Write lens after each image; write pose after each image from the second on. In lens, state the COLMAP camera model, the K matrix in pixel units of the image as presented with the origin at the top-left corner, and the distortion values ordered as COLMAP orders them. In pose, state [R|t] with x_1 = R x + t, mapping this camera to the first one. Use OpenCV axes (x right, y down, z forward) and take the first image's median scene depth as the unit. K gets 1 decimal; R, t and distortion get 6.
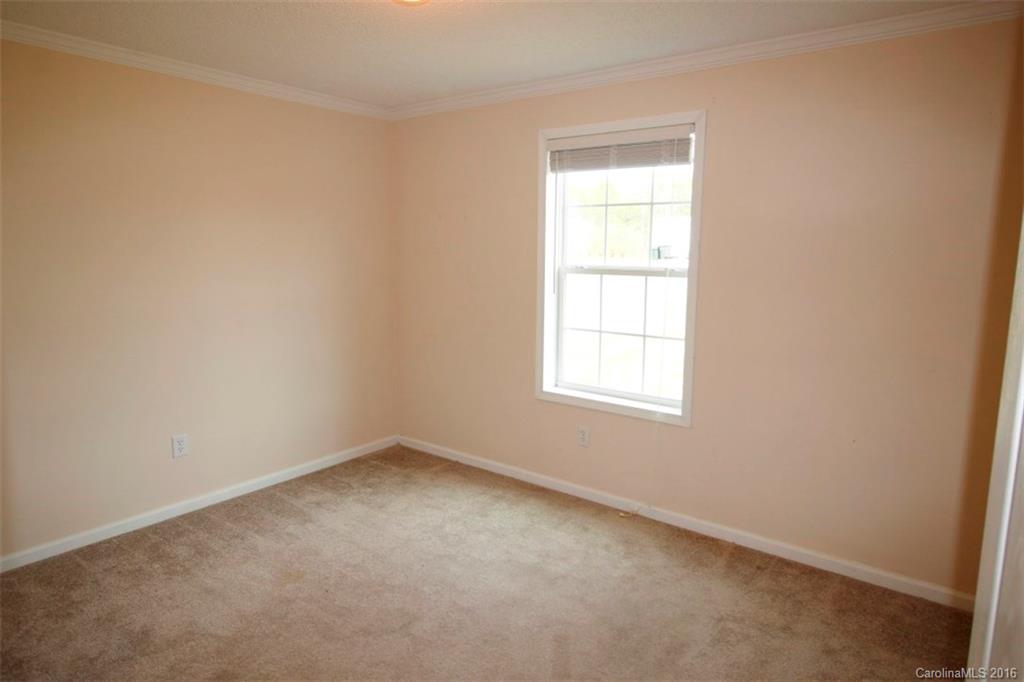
lens RADIAL K [[671.5, 0, 515.6], [0, 671.5, 355.8], [0, 0, 1]] dist [0.003477, 0.000827]
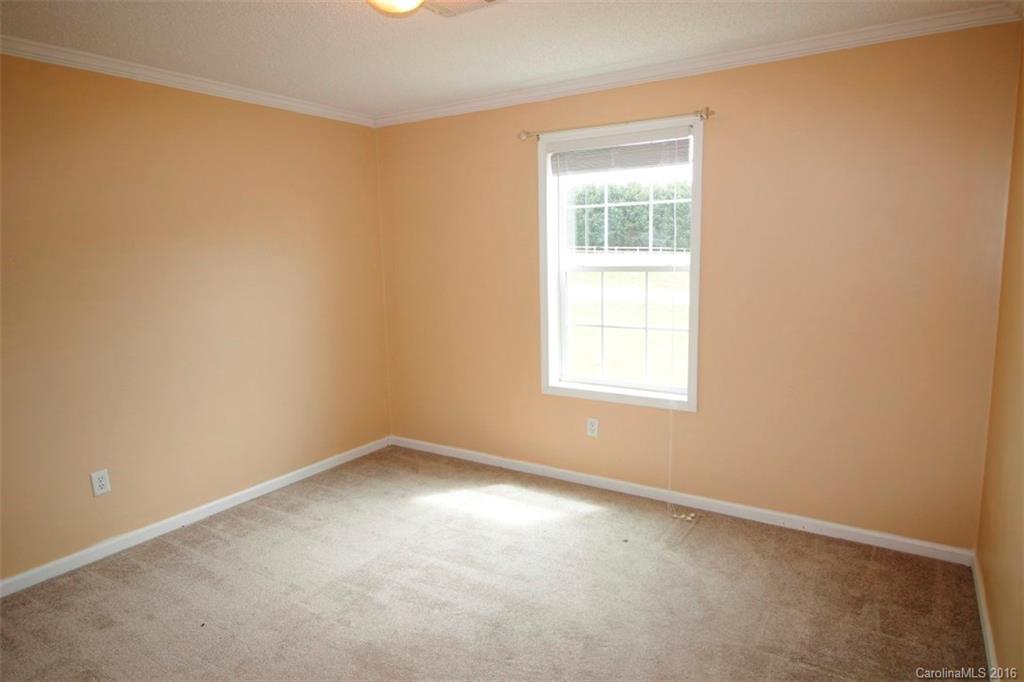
lens RADIAL K [[604.4, 0, 512.0], [0, 604.4, 341.0], [0, 0, 1]] dist [-0.034272, 0.000394]
pose [[0.993739, -0.053995, 0.097814, -0.112793], [0.054941, 0.998465, -0.007000, -0.015371], [-0.097286, 0.012330, 0.995180, 0.086553]]
